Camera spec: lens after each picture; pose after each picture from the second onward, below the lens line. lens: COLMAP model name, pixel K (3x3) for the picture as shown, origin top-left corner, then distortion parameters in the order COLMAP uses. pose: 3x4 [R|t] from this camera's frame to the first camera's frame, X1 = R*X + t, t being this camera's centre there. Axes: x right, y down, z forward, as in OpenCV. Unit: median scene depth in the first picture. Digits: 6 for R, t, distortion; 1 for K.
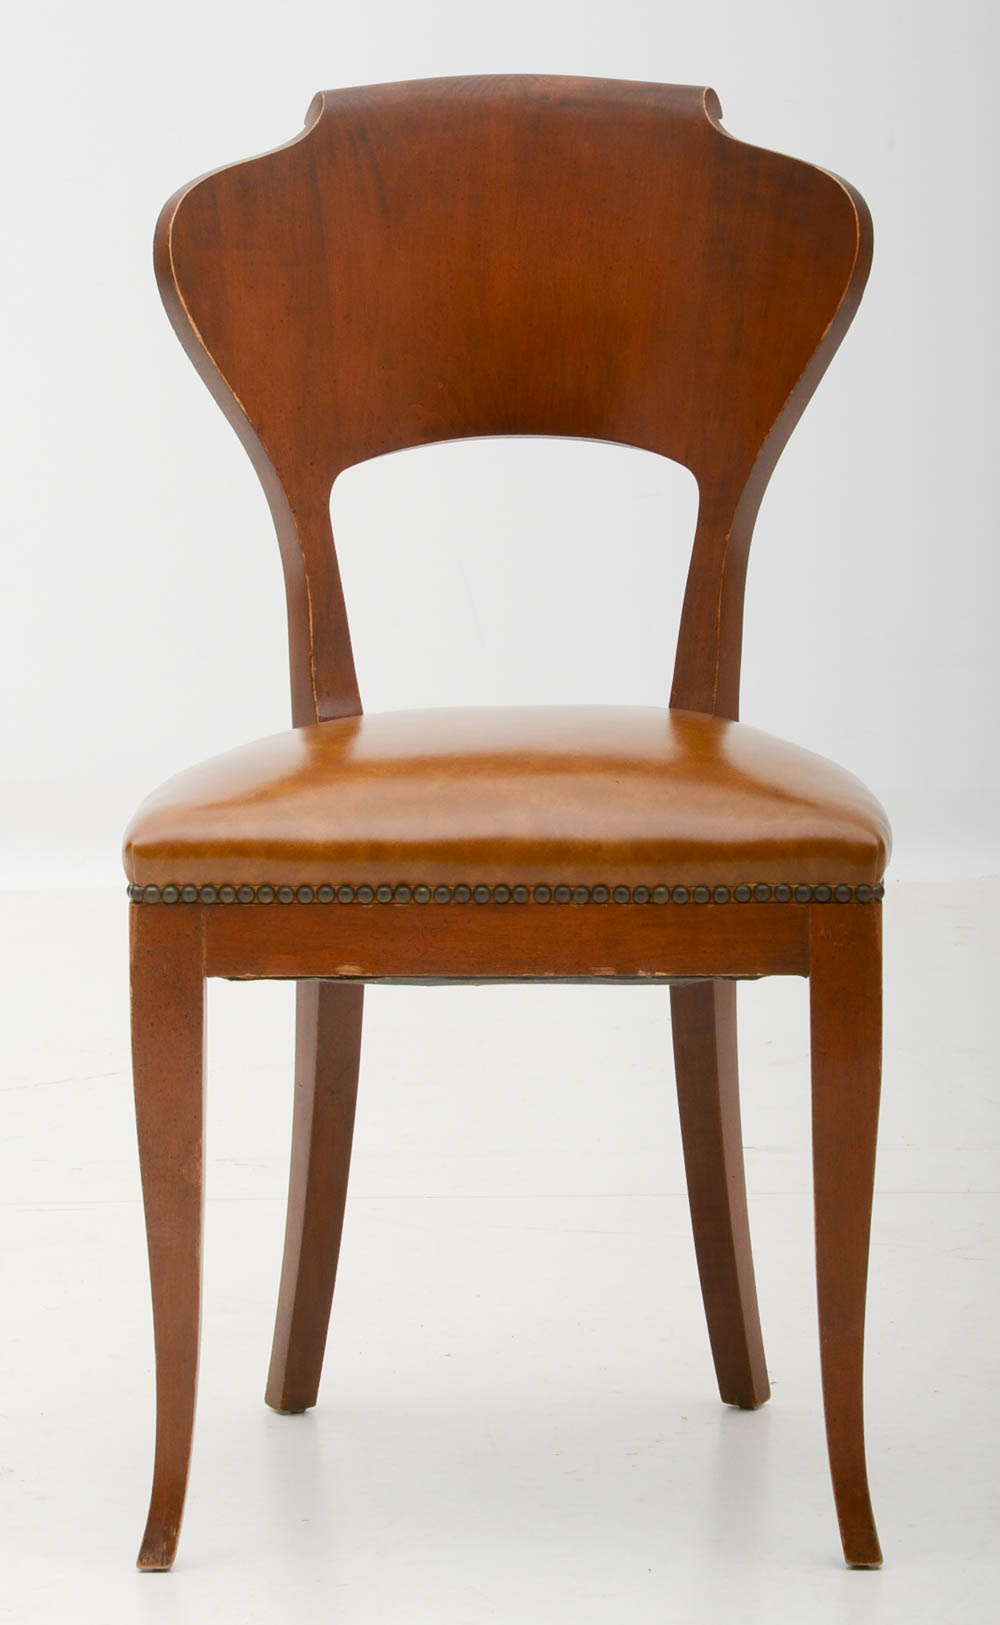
lens RADIAL K [[6446.6, 0, 506.9], [0, 6446.6, 812.6], [0, 0, 1]] dist [1.045225, 0.000000]
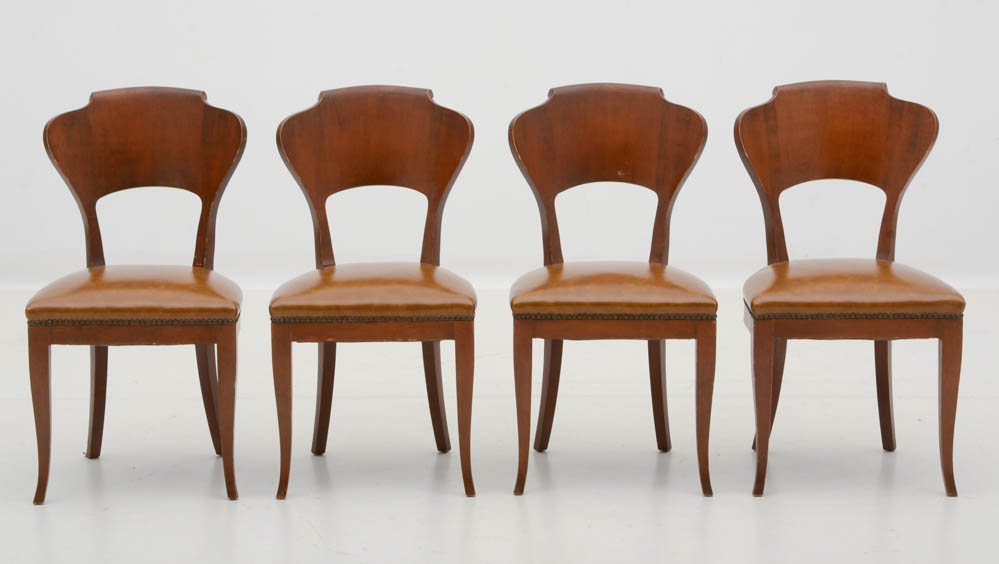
lens RADIAL K [[2635.4, 0, 470.6], [0, 2635.4, 279.0], [0, 0, 1]] dist [0.204650, 0.000000]
pose [[0.999807, -0.009661, 0.017087, 0.030380], [0.009013, 0.999253, 0.037574, -0.066520], [-0.017437, -0.037412, 0.999148, -0.510320]]
